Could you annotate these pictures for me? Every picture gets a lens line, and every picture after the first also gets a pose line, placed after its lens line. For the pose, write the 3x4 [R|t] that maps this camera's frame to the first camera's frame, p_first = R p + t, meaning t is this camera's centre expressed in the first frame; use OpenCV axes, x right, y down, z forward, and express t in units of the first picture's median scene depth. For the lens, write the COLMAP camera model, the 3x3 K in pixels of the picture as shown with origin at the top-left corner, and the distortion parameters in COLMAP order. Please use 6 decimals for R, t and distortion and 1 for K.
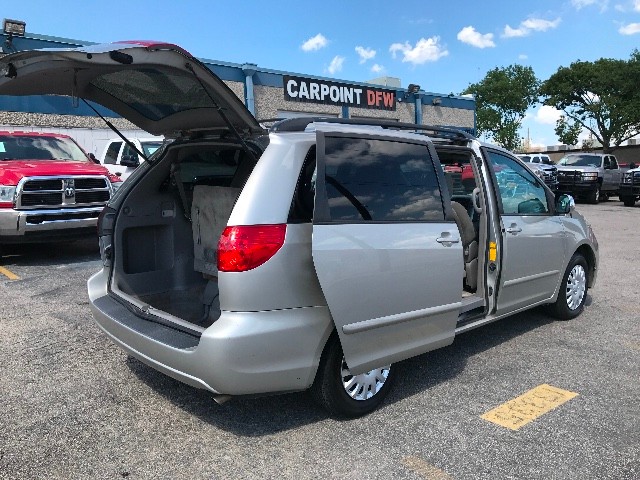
lens RADIAL K [[548.5, 0, 318.7], [0, 548.5, 243.1], [0, 0, 1]] dist [0.016880, -0.003937]
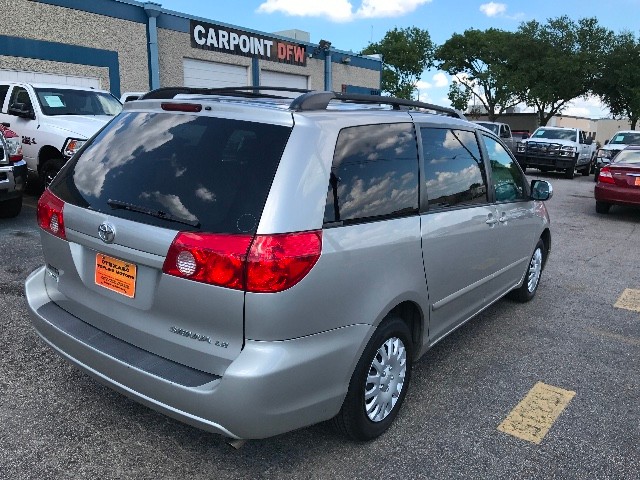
lens RADIAL K [[548.5, 0, 322.1], [0, 548.5, 236.6], [0, 0, 1]] dist [0.016880, -0.003937]
pose [[0.977793, 0.005606, 0.209499, -0.036602], [-0.020918, 0.997261, 0.070943, -0.013169], [-0.208528, -0.073750, 0.975232, 0.031849]]
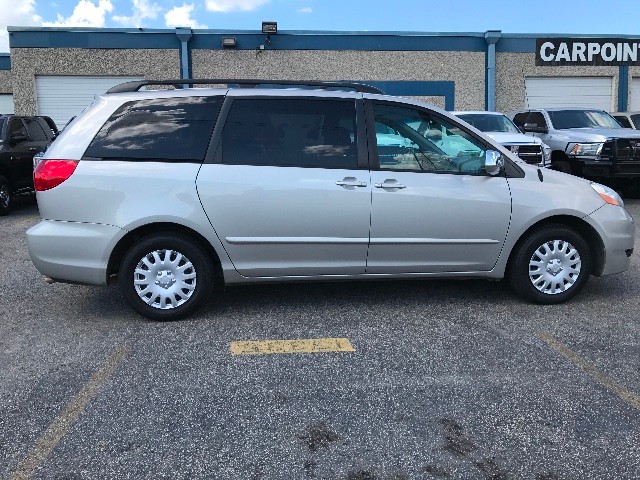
lens RADIAL K [[548.5, 0, 316.4], [0, 548.5, 239.6], [0, 0, 1]] dist [0.016880, -0.003937]
pose [[0.803822, 0.096225, -0.587035, 0.198114], [-0.077724, 0.995360, 0.056730, 0.005744], [0.589770, 0.000026, 0.807571, 0.036008]]
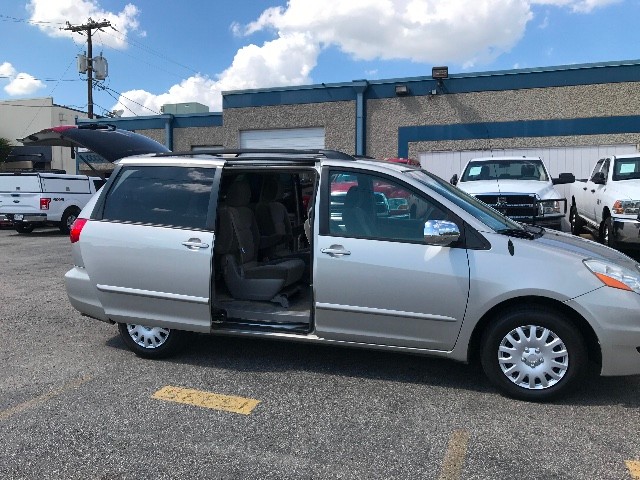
lens RADIAL K [[548.5, 0, 316.4], [0, 548.5, 240.7], [0, 0, 1]] dist [0.016880, -0.003937]
pose [[0.467795, 0.090029, -0.879240, 0.281119], [-0.117292, 0.992323, 0.039204, -0.018535], [0.876019, 0.084788, 0.474764, 0.125007]]
